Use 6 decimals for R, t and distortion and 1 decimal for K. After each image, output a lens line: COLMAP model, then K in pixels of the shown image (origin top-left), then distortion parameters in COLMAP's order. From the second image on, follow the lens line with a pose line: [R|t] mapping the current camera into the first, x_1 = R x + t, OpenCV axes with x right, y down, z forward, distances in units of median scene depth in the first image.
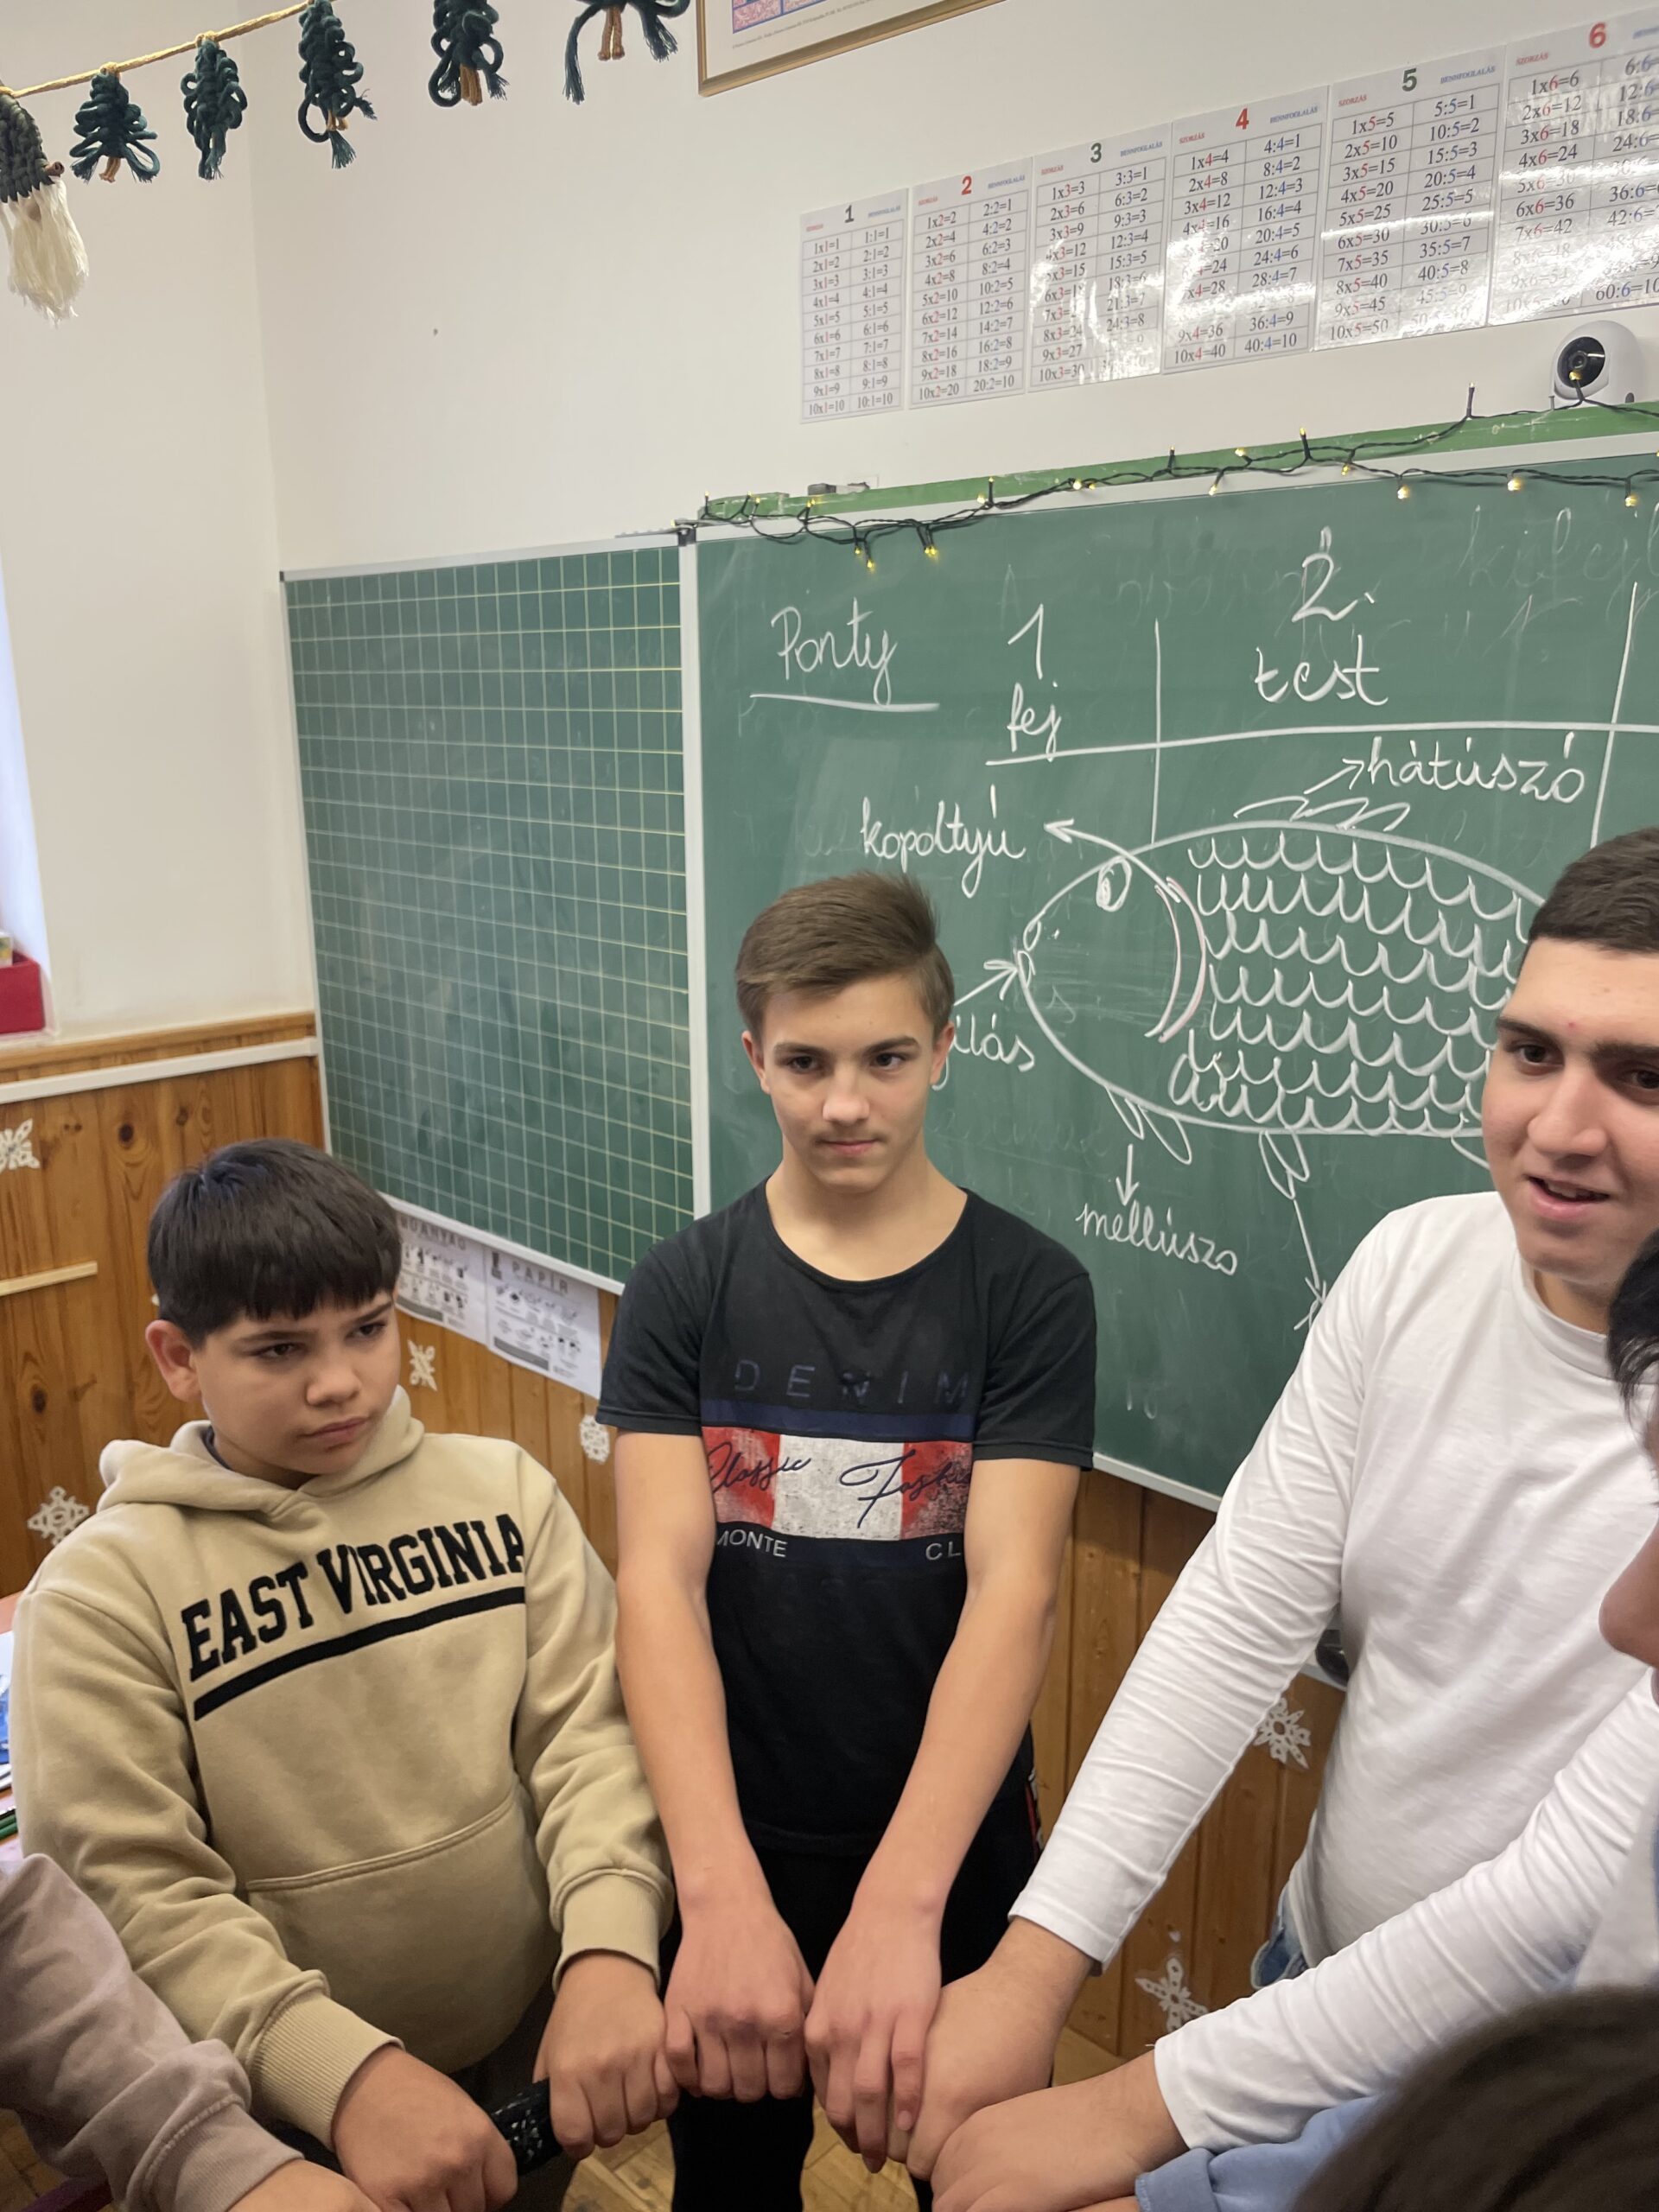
lens RADIAL K [[1663.6, 0, 816.6], [0, 1663.6, 1110.4], [0, 0, 1]] dist [0.056139, -0.086808]
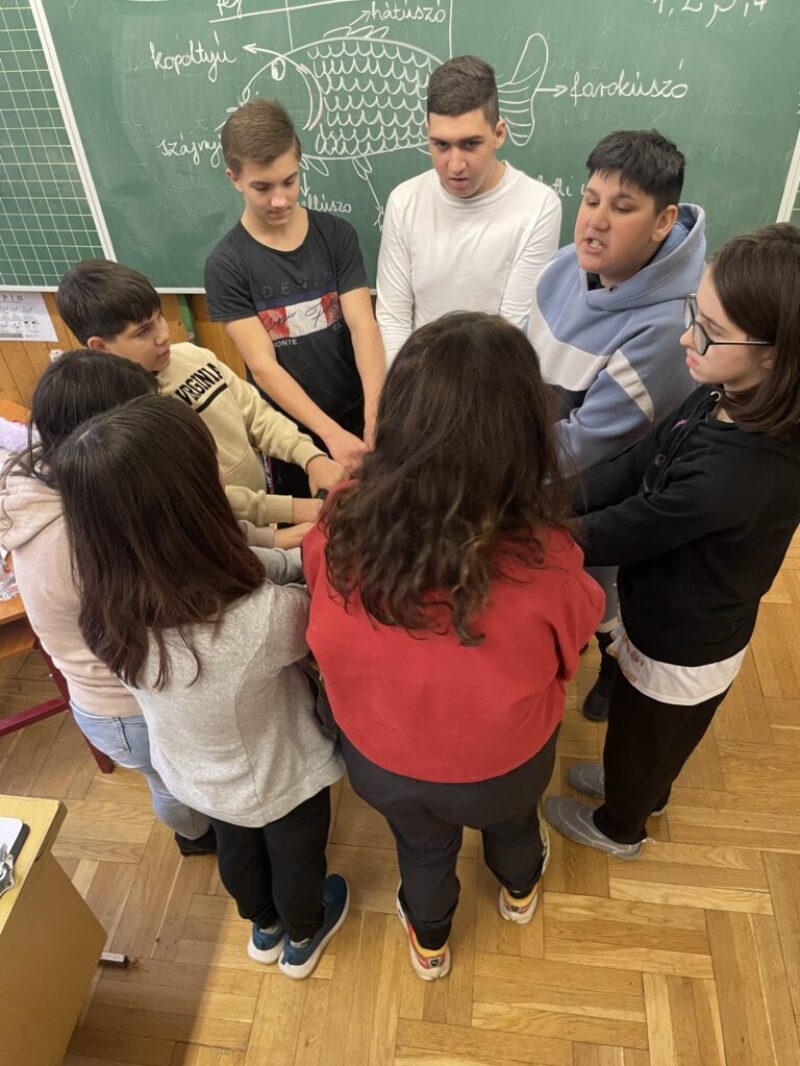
lens RADIAL K [[801.7, 0, 407.7], [0, 801.7, 535.0], [0, 0, 1]] dist [0.056139, -0.086808]
pose [[0.803549, -0.438324, 0.402718, -0.549230], [0.190405, 0.830296, 0.523789, -0.172914], [-0.563964, -0.344210, 0.750642, -0.360172]]
